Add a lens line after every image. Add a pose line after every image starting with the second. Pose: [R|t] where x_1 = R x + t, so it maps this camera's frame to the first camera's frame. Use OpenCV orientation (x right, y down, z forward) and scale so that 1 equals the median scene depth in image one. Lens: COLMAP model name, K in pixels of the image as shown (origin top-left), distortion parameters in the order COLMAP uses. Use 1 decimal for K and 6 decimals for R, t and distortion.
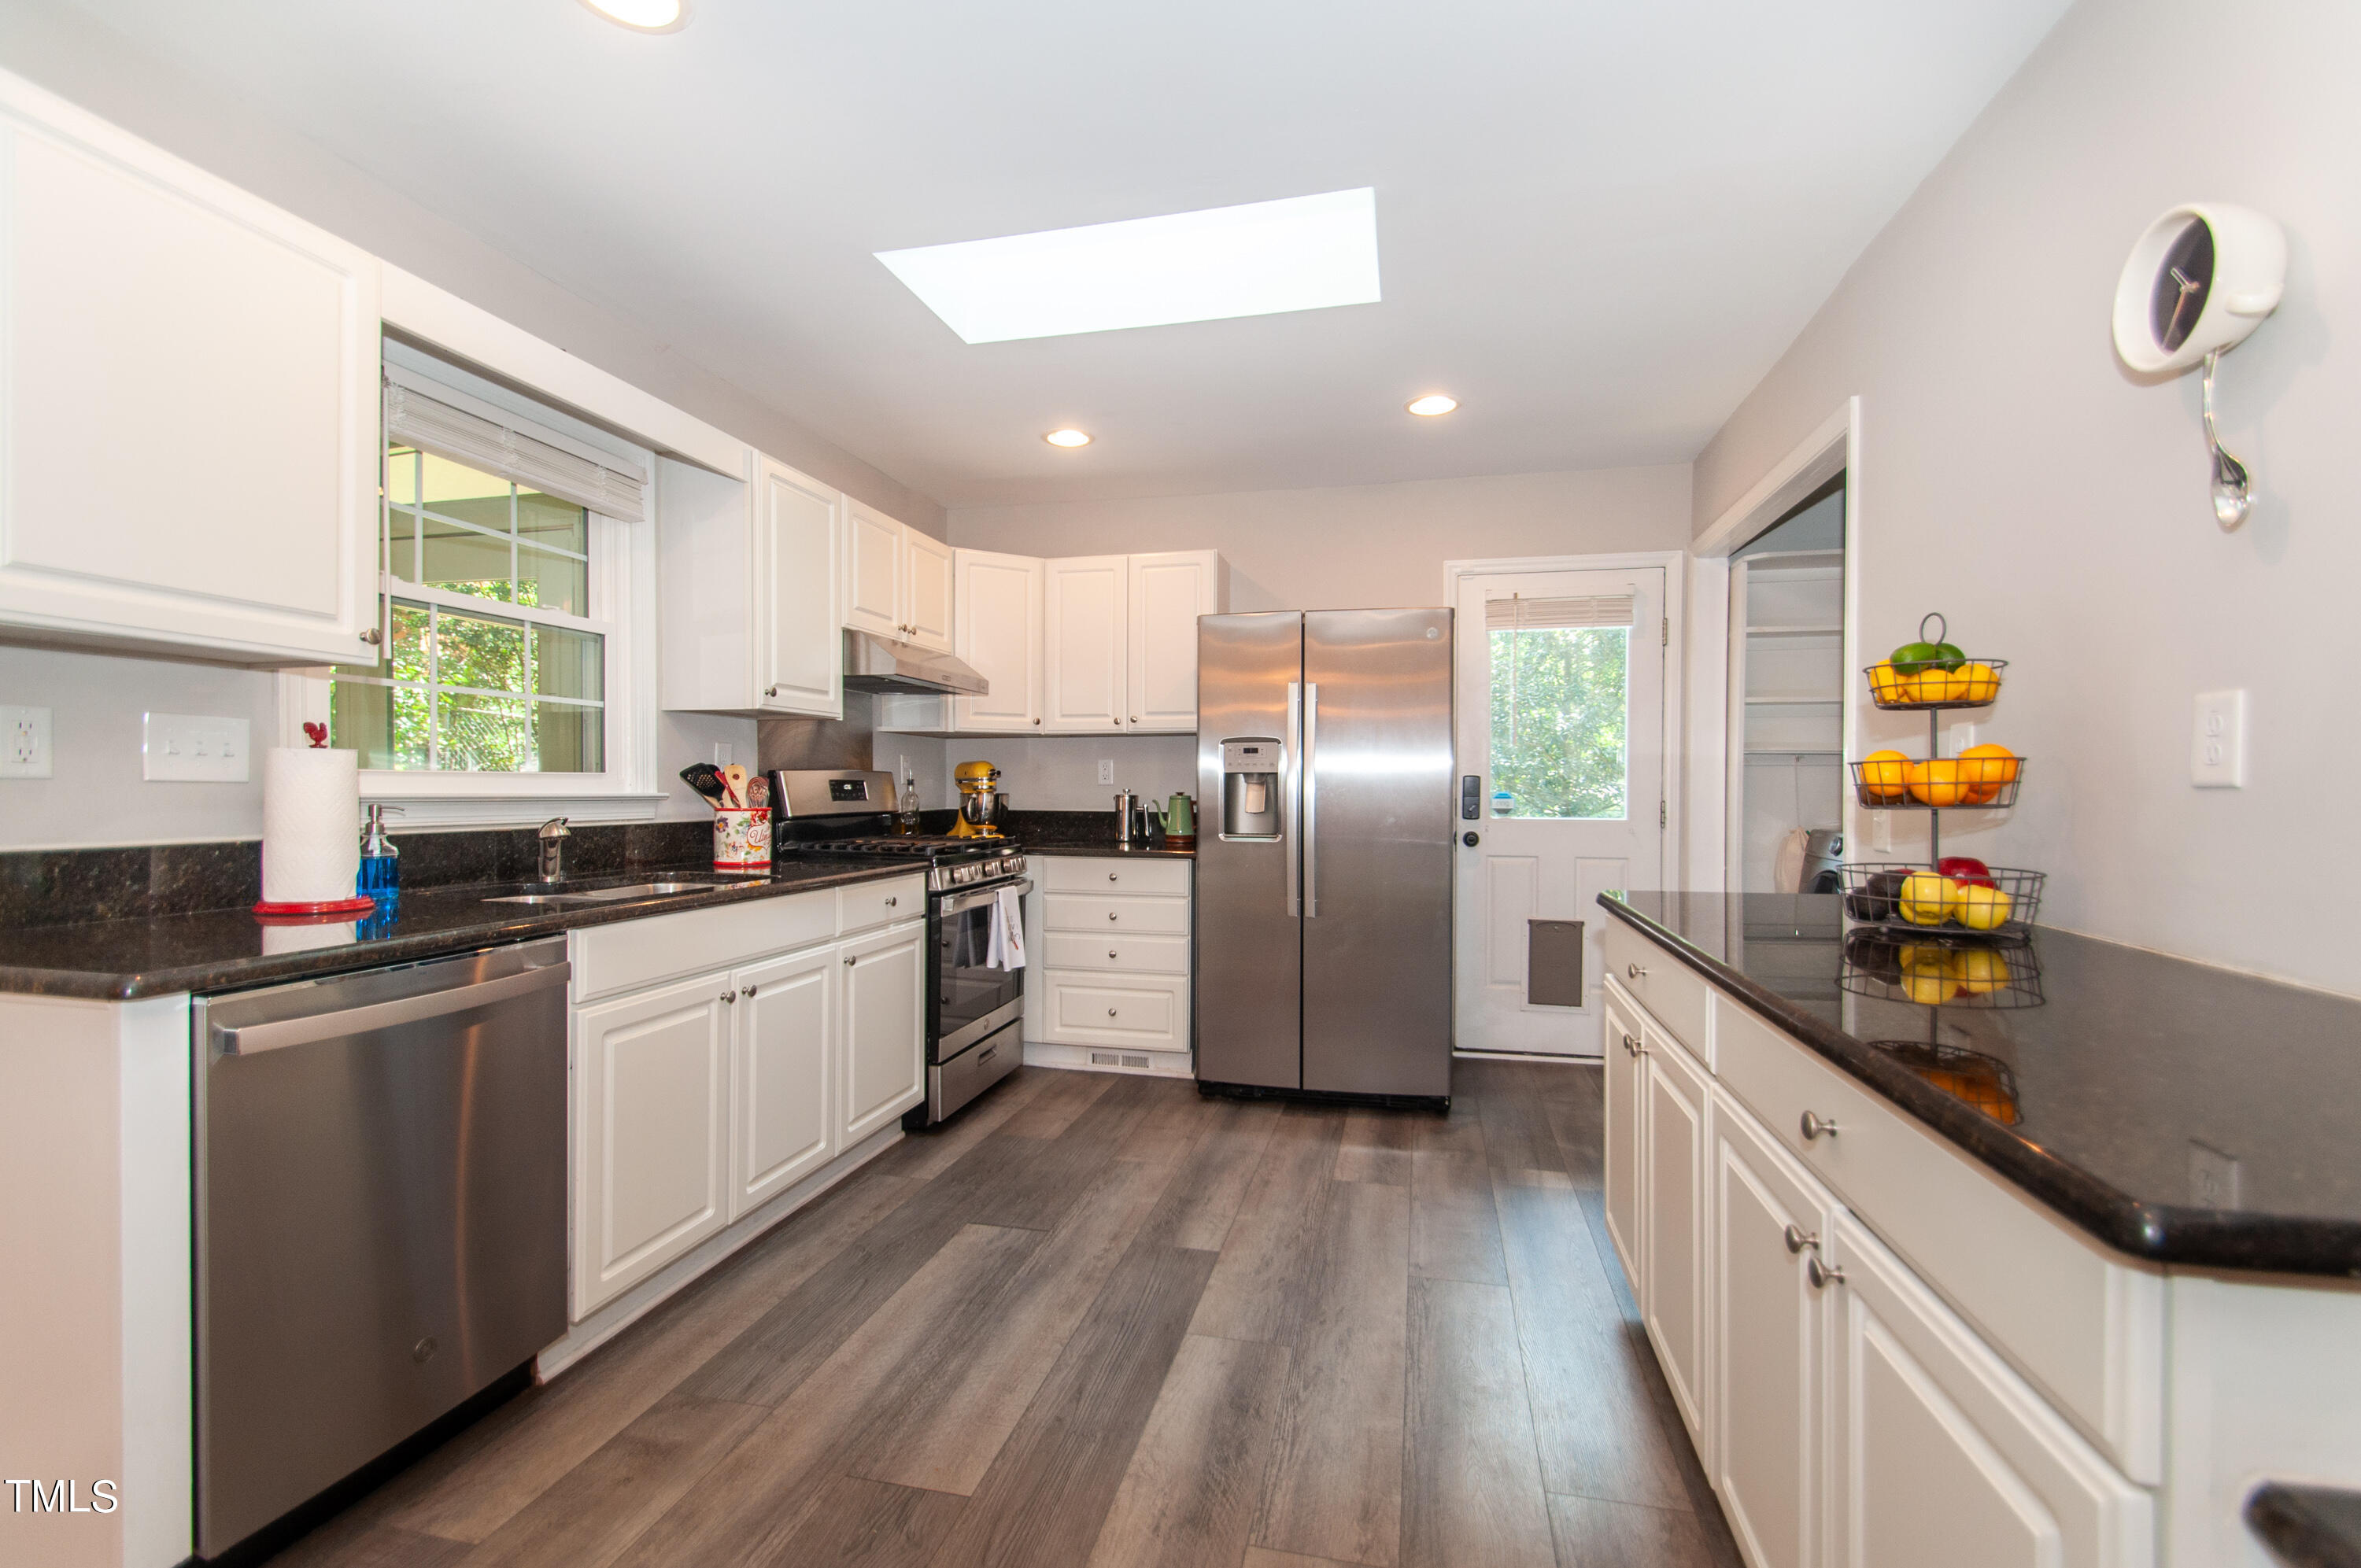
lens RADIAL K [[1054.2, 0, 1181.7], [0, 1054.2, 793.5], [0, 0, 1]] dist [0.013356, -0.001502]
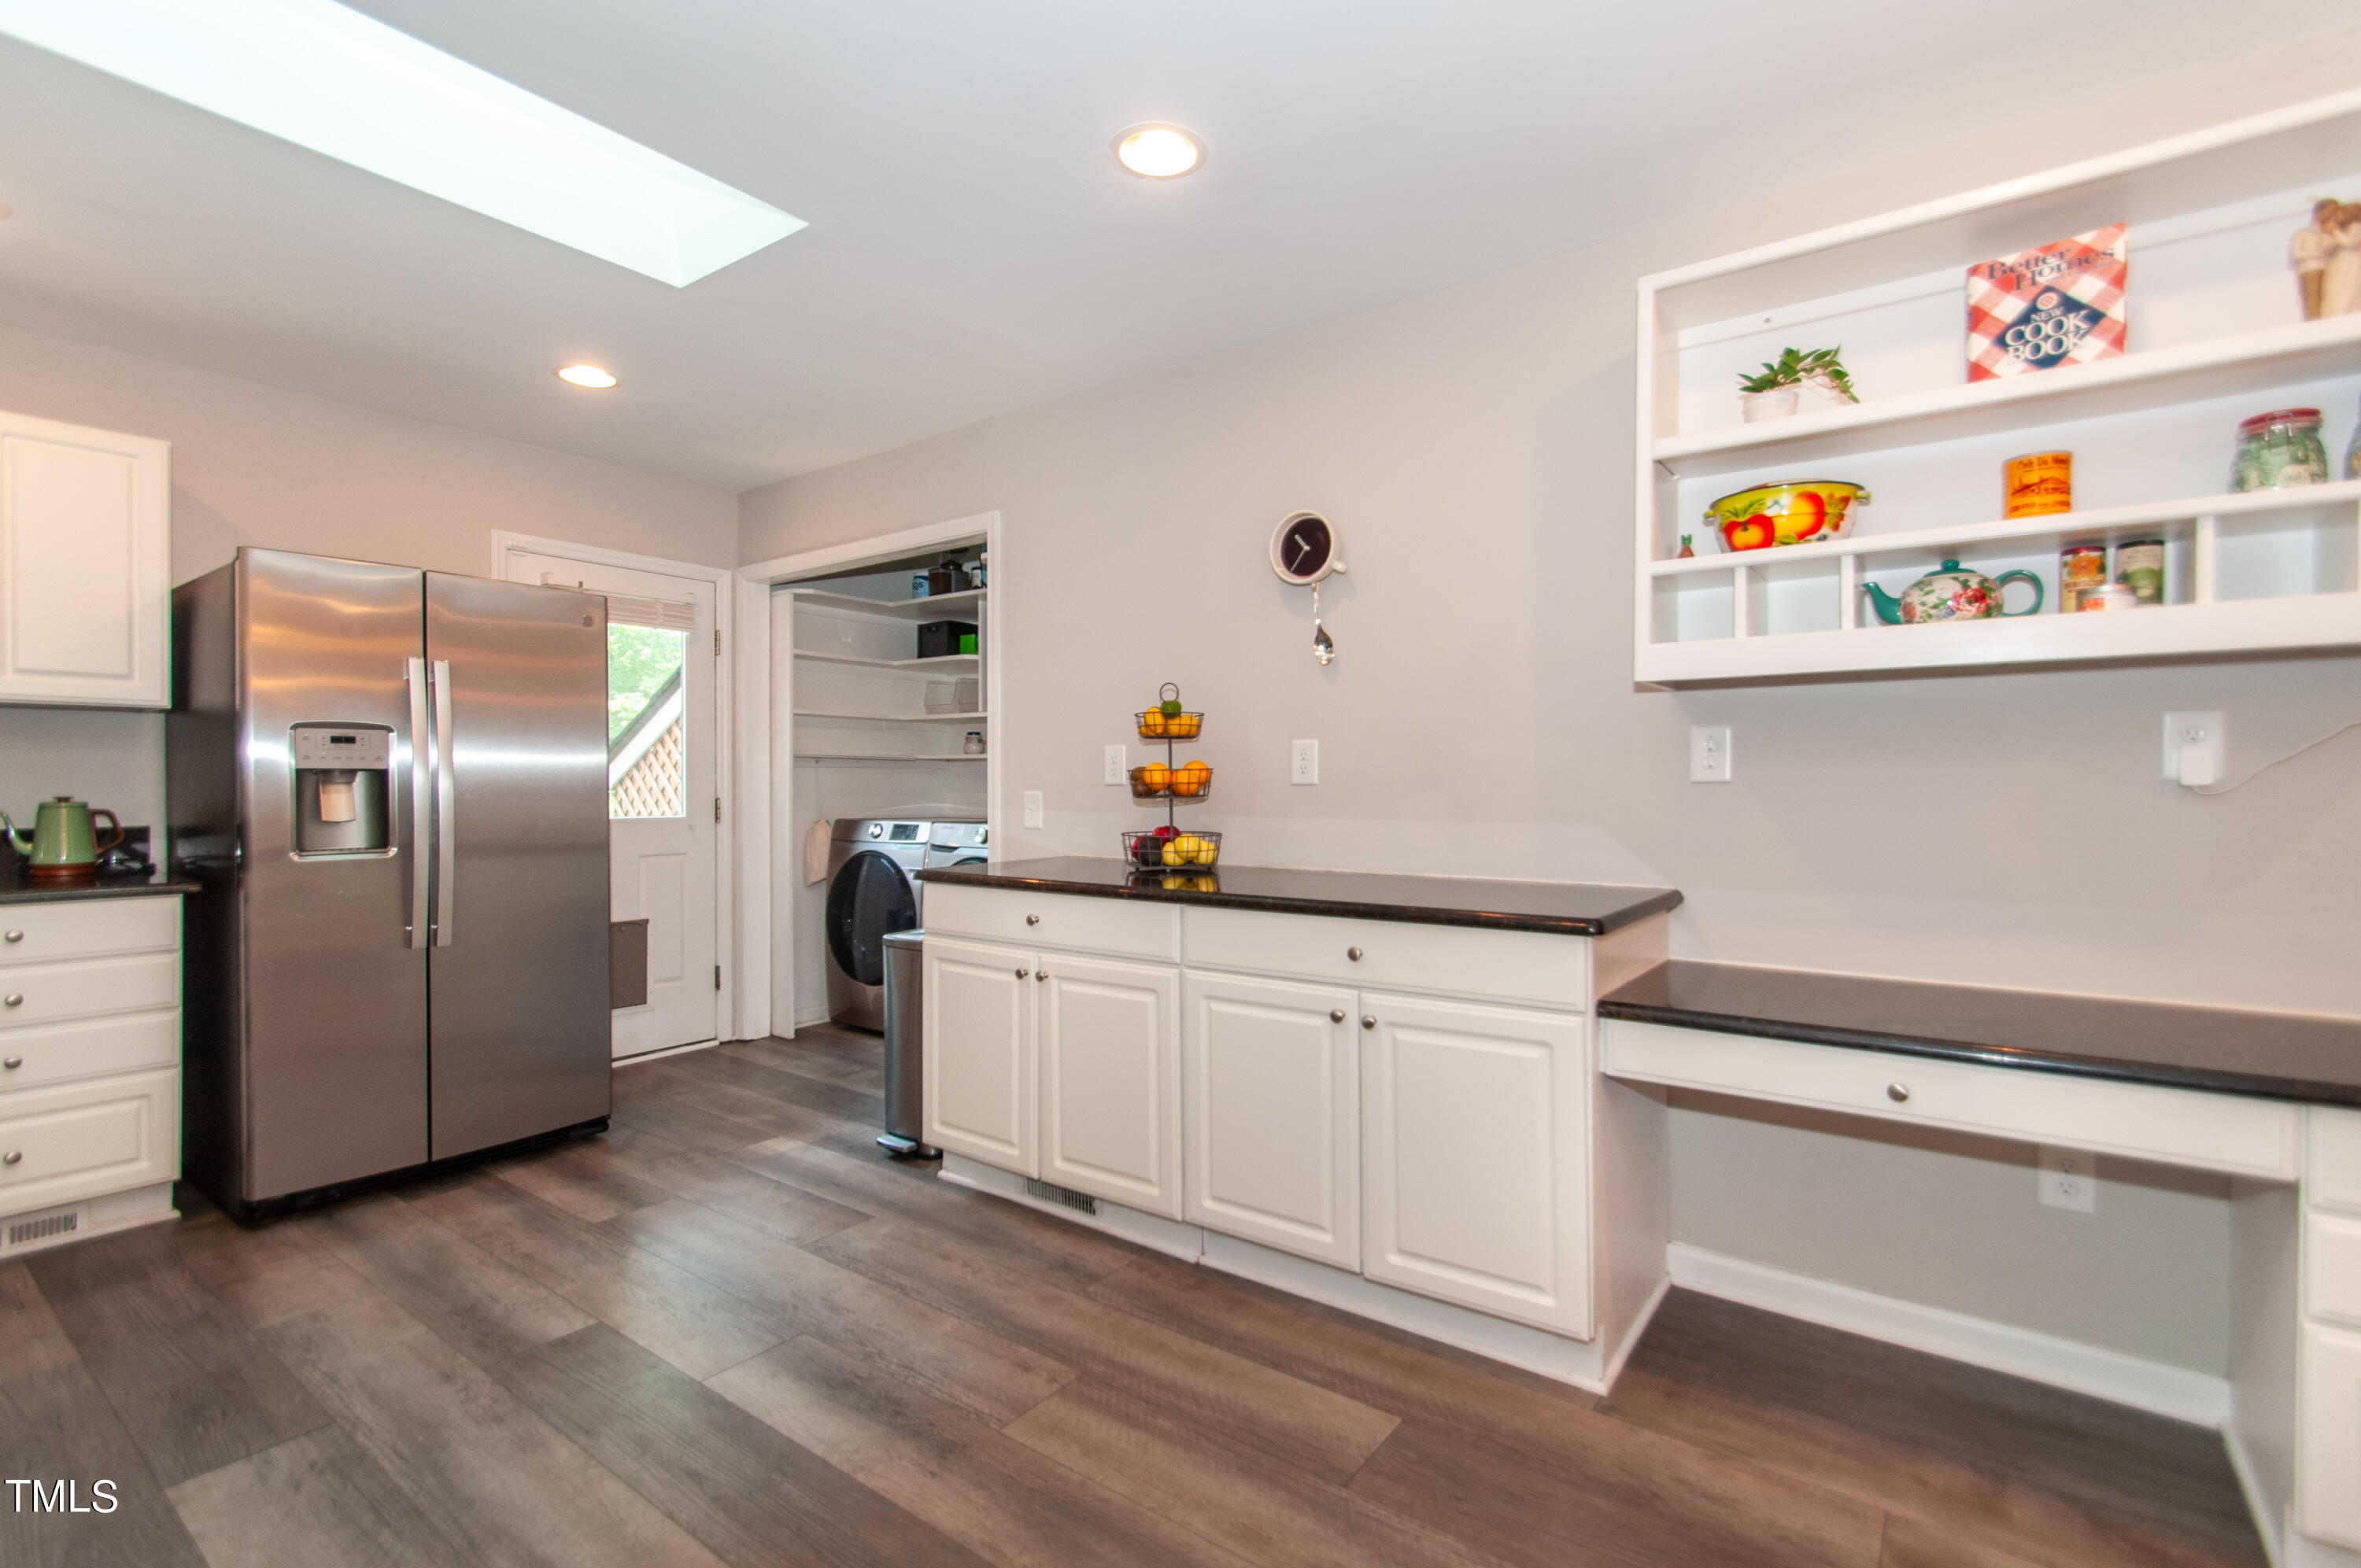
lens RADIAL K [[1054.2, 0, 1186.7], [0, 1054.2, 780.3], [0, 0, 1]] dist [0.013356, -0.001502]
pose [[0.402483, -0.000567, 0.915427, -0.406570], [0.009172, 0.999952, -0.003414, -0.003365], [-0.915382, 0.009770, 0.402469, 0.143712]]
